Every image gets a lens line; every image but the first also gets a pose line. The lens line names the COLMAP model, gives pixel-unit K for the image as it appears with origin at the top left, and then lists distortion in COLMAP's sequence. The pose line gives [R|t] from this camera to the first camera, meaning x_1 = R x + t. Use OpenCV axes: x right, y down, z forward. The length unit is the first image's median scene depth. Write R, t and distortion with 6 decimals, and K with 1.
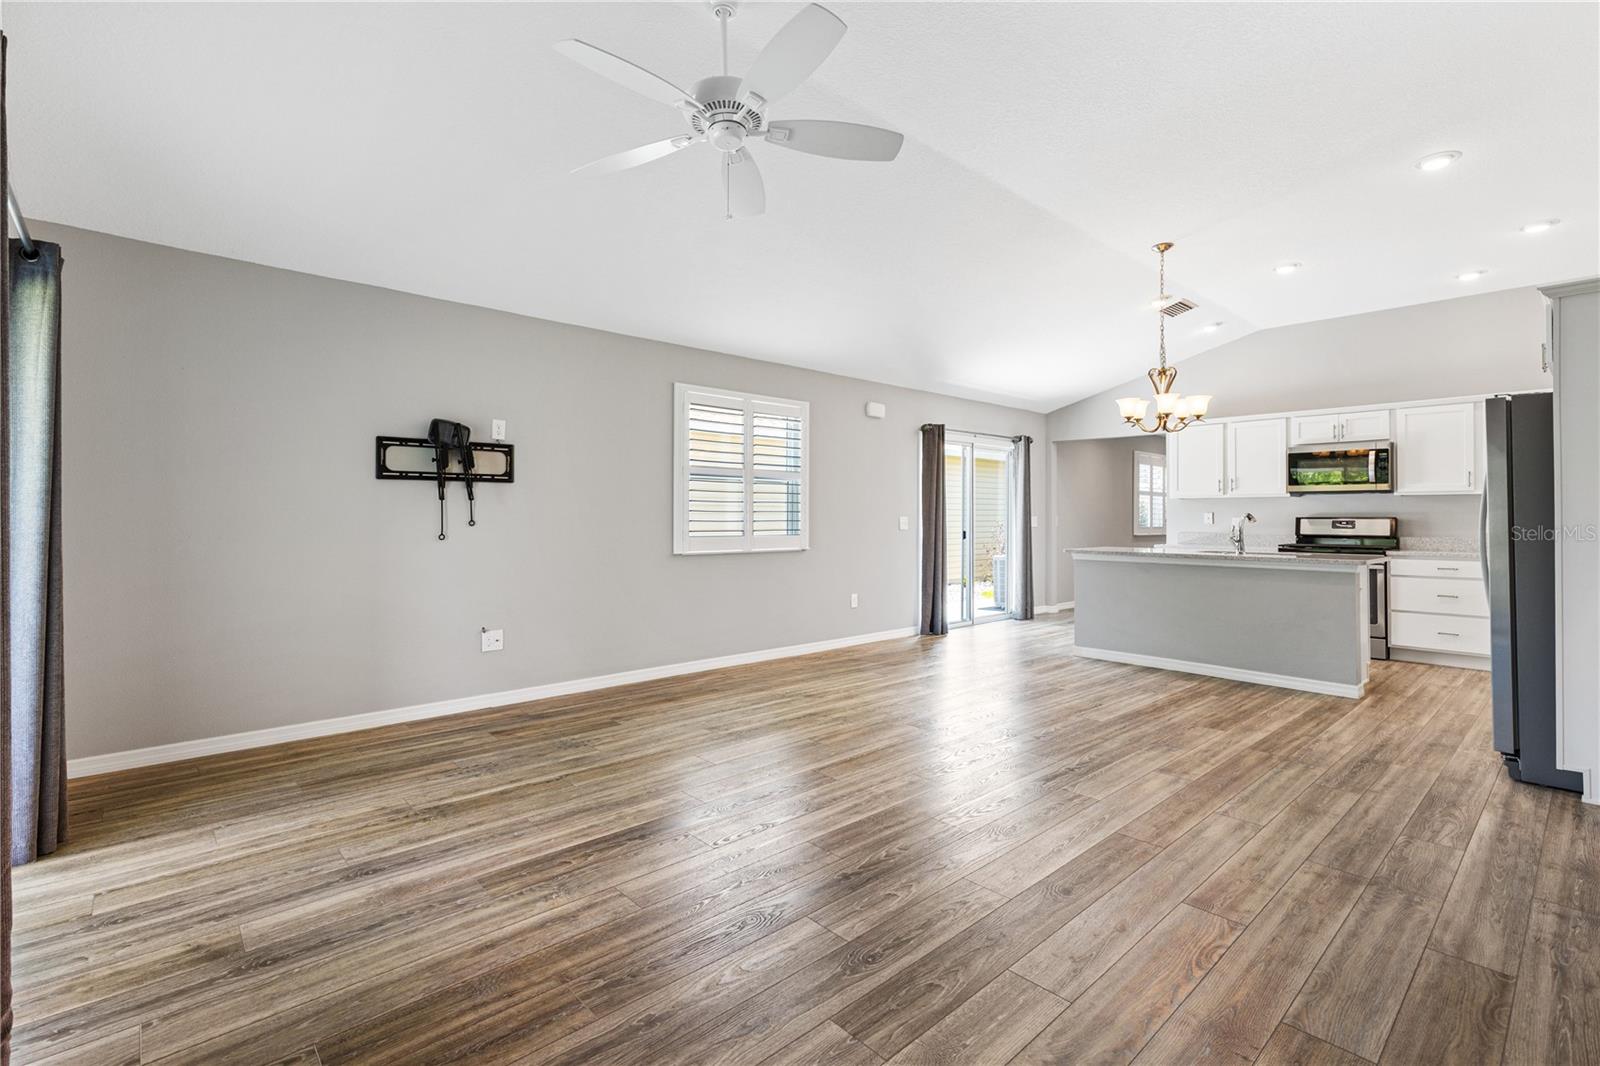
lens RADIAL K [[723.5, 0, 800.0], [0, 723.5, 499.9], [0, 0, 1]] dist [0.007631, -0.000594]
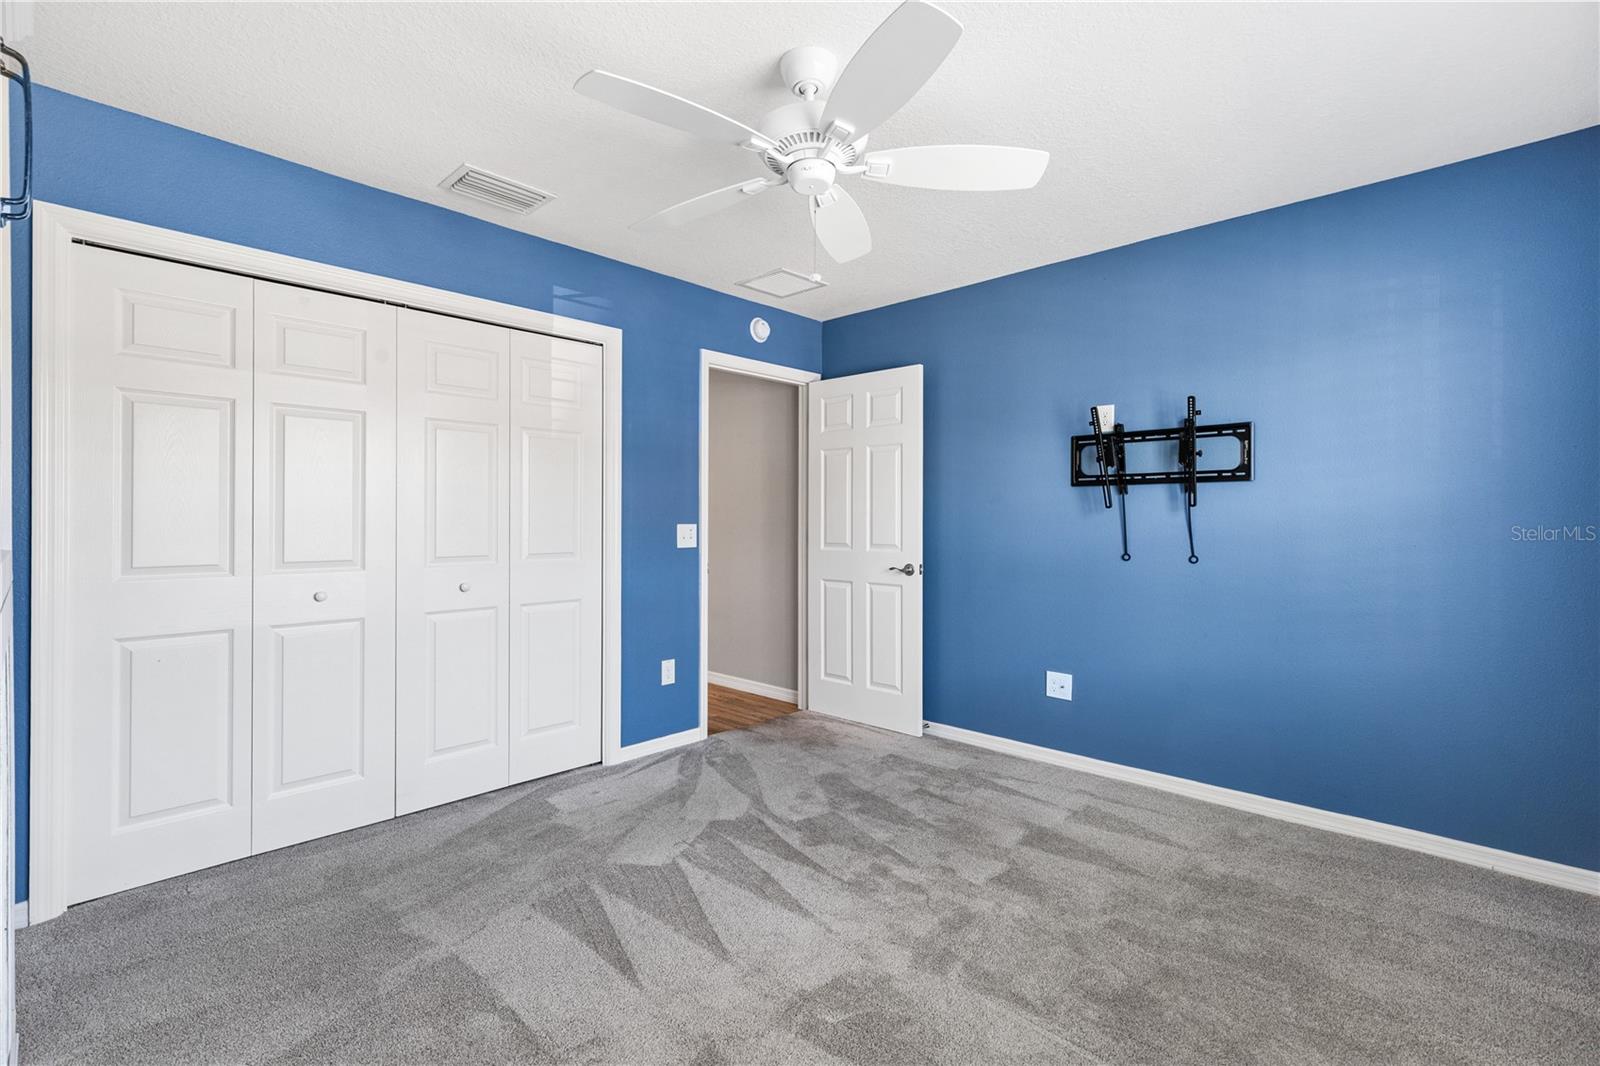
lens RADIAL K [[723.5, 0, 809.4], [0, 723.5, 522.8], [0, 0, 1]] dist [0.007631, -0.000594]
pose [[0.068288, 0.008467, -0.997630, 0.295324], [0.020539, 0.999740, 0.009891, -0.000747], [0.997454, -0.021166, 0.068096, 0.734050]]
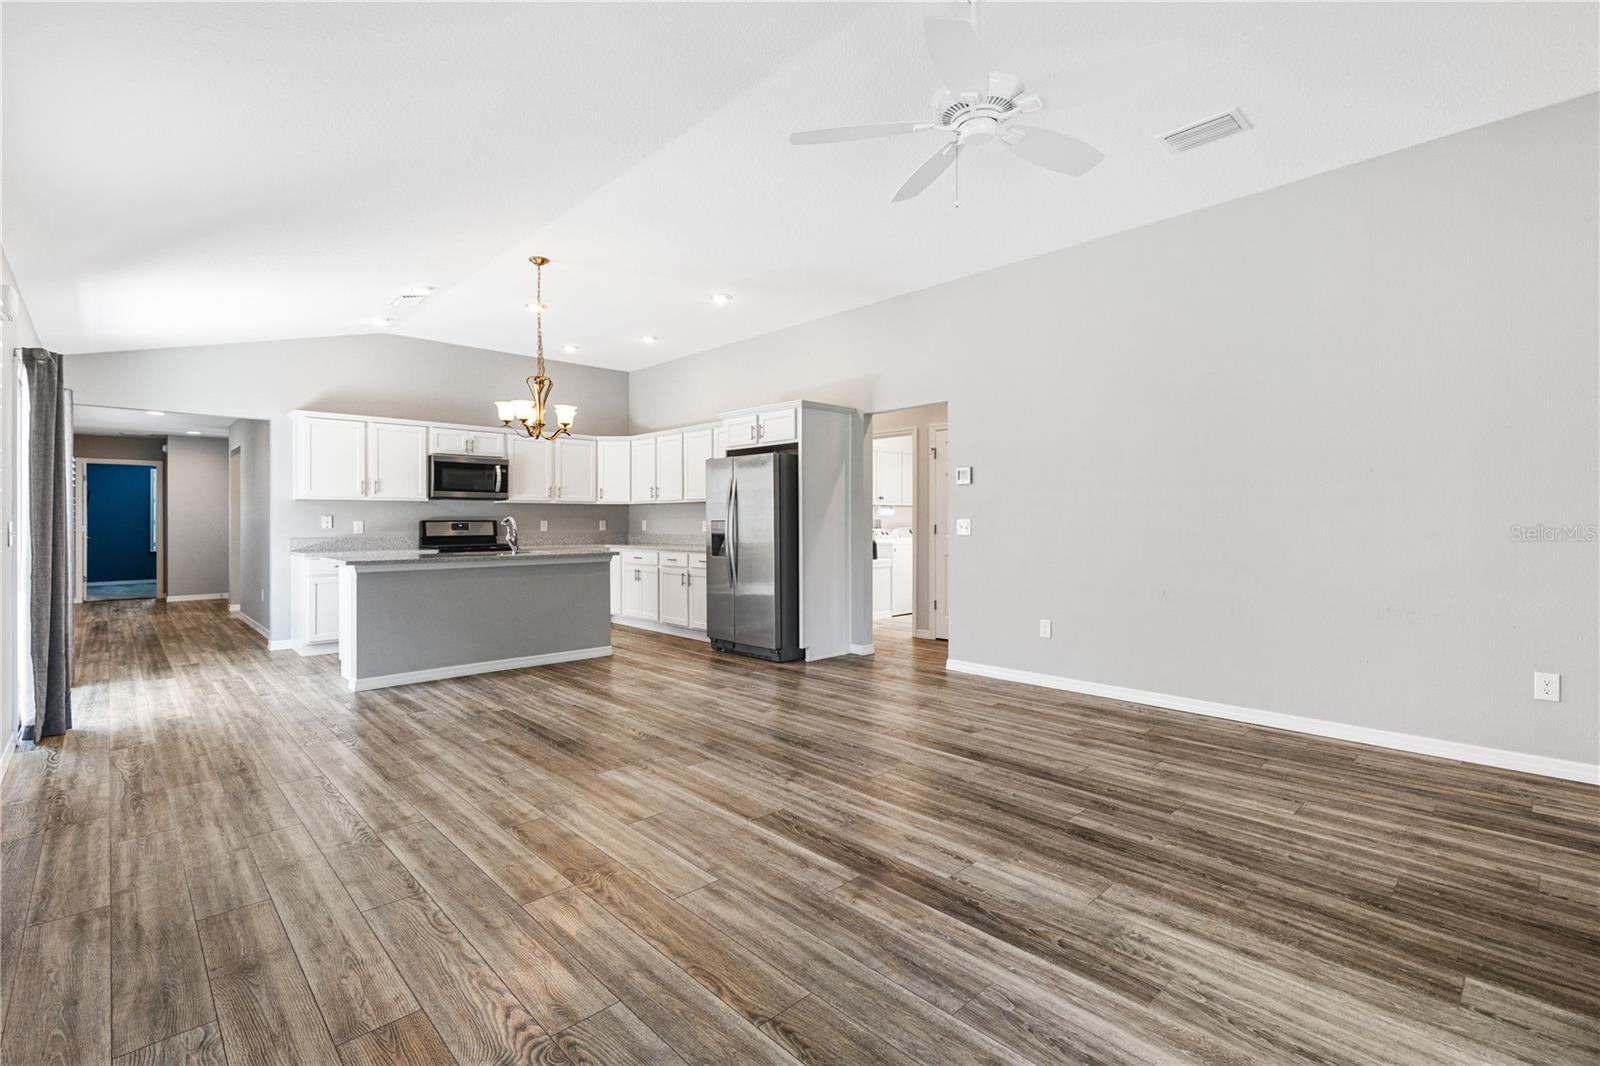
lens RADIAL K [[723.5, 0, 807.1], [0, 723.5, 519.3], [0, 0, 1]] dist [0.007631, -0.000594]
pose [[-0.025979, -0.000259, 0.999662, -0.795134], [-0.021555, 0.999768, -0.000301, 0.020628], [-0.999430, -0.021555, -0.025979, 0.926775]]
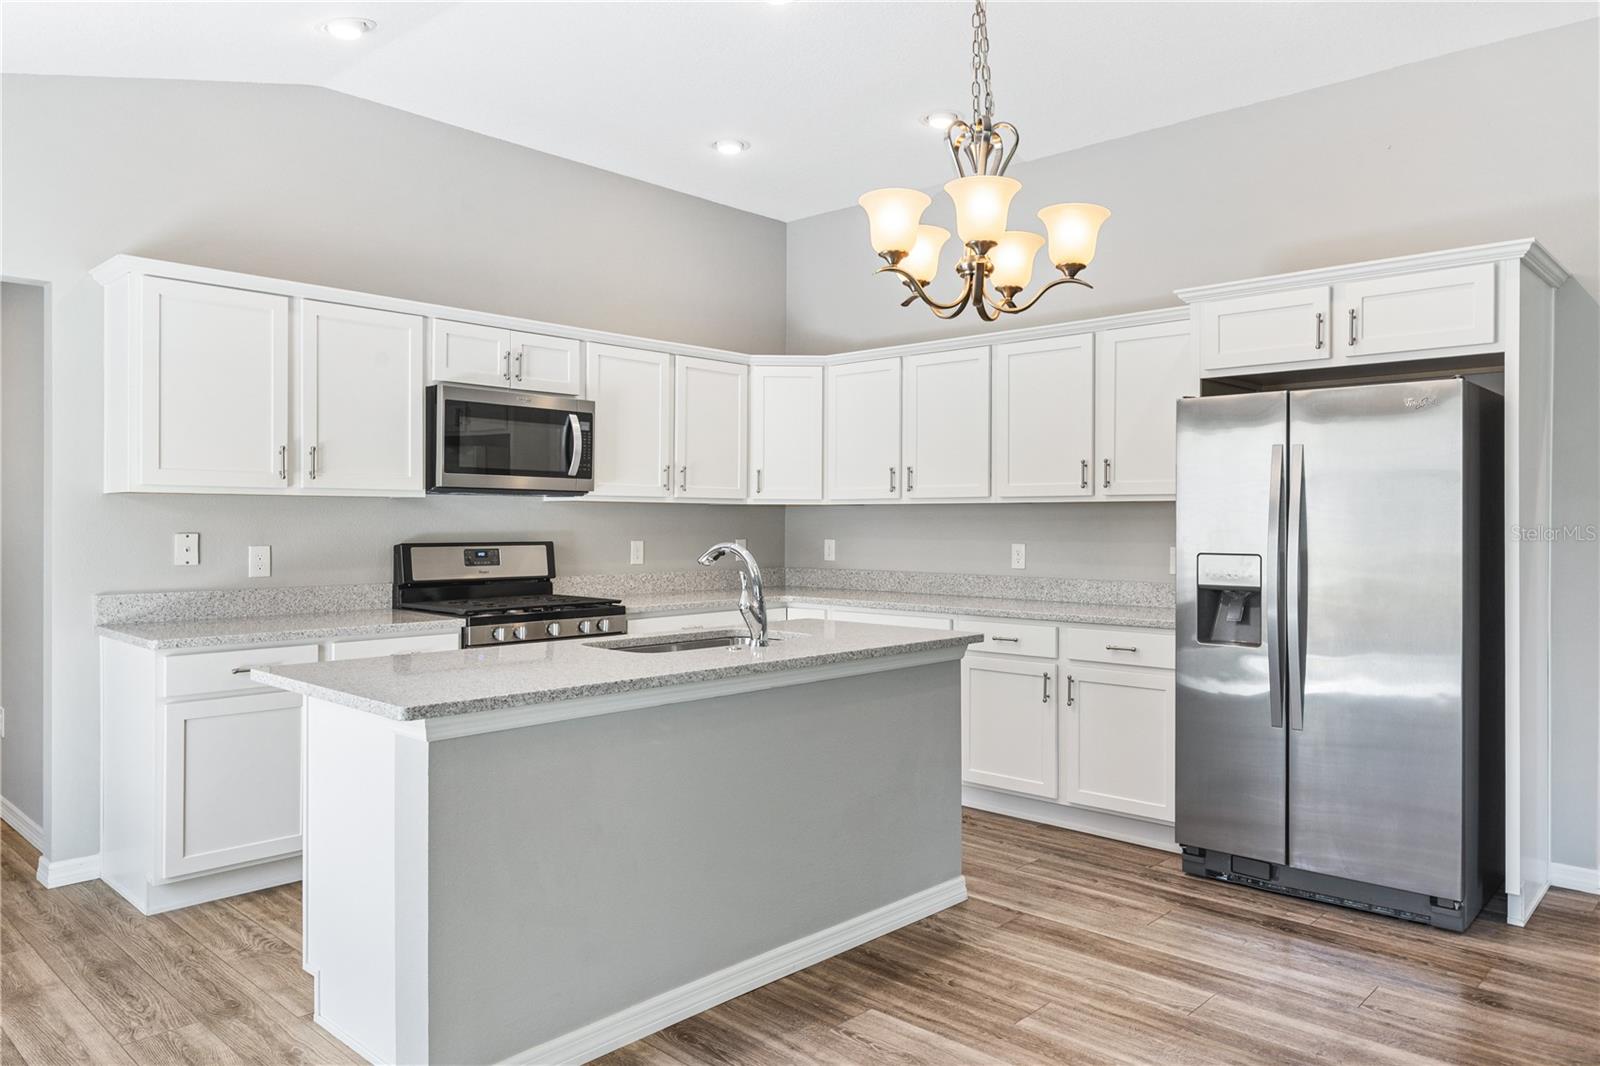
lens RADIAL K [[1086.6, 0, 817.1], [0, 1086.6, 524.1], [0, 0, 1]] dist [0.005747, -0.004108]
pose [[-0.079995, -0.005792, 0.996778, -0.003880], [-0.026331, 0.999646, 0.003696, 0.005766], [-0.996447, -0.025950, -0.080119, 1.603725]]
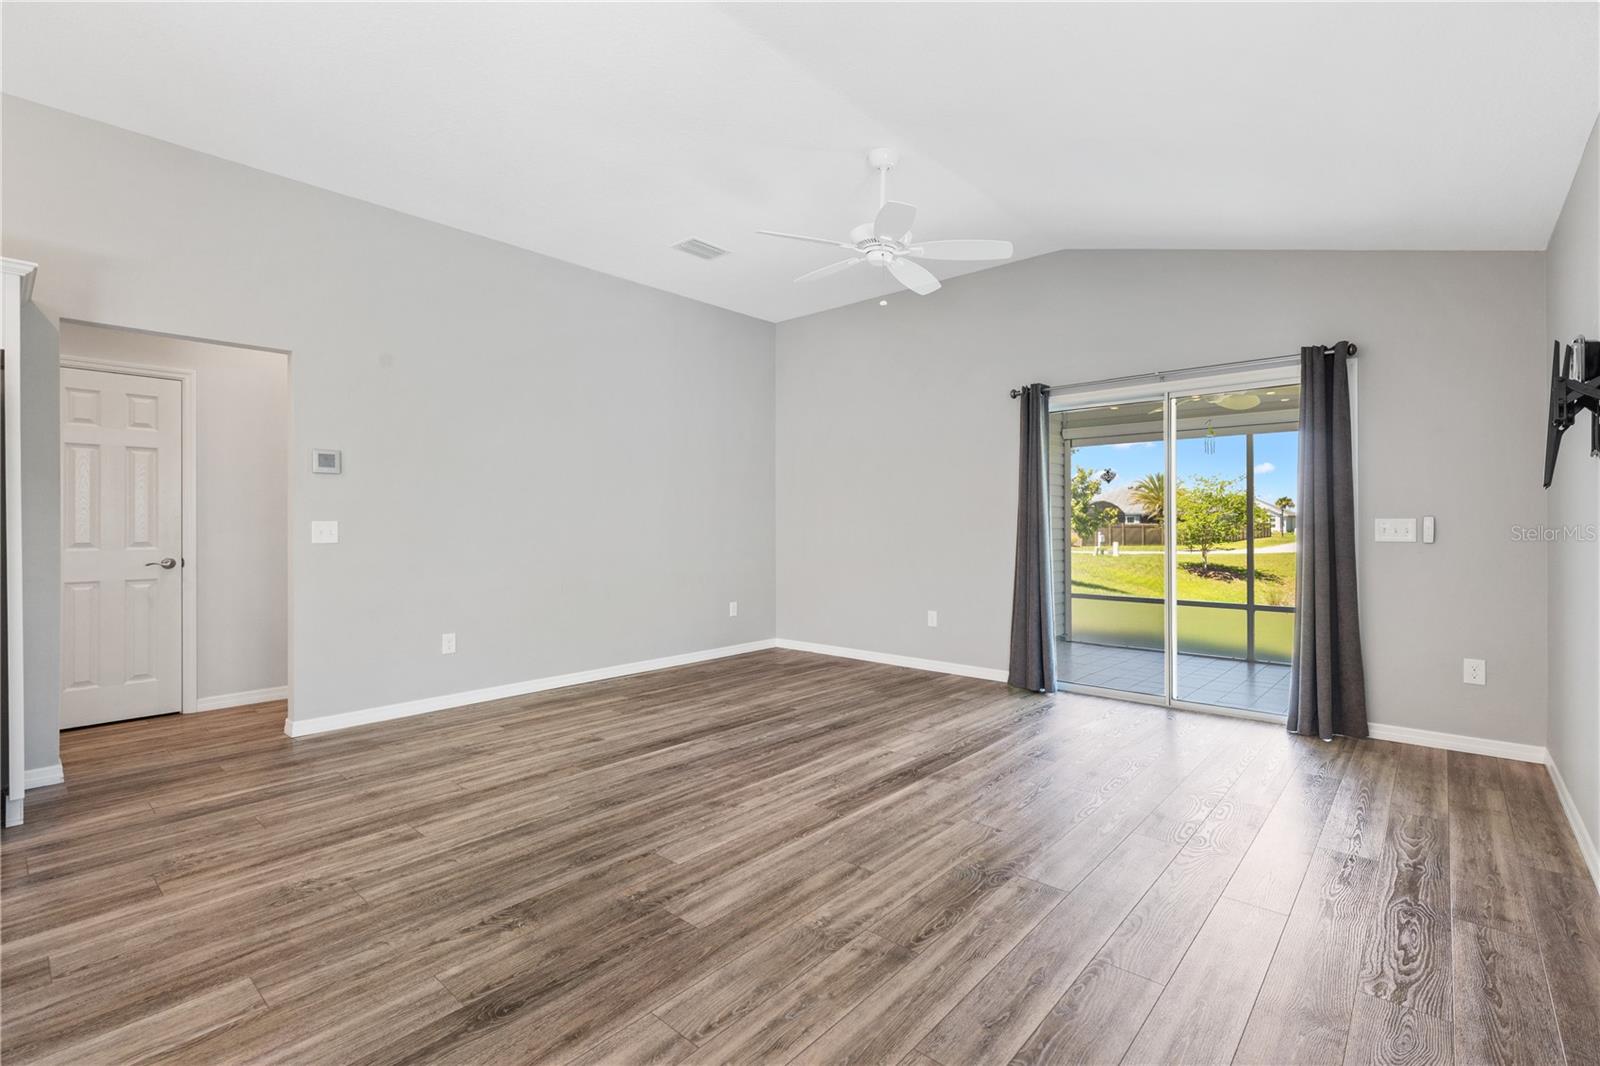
lens RADIAL K [[723.5, 0, 801.5], [0, 723.5, 526.3], [0, 0, 1]] dist [0.007631, -0.000594]
pose [[-0.994315, -0.000064, -0.106480, 0.152899], [0.002357, 0.999742, -0.022613, 0.048188], [0.106453, -0.022735, -0.994058, 1.782541]]
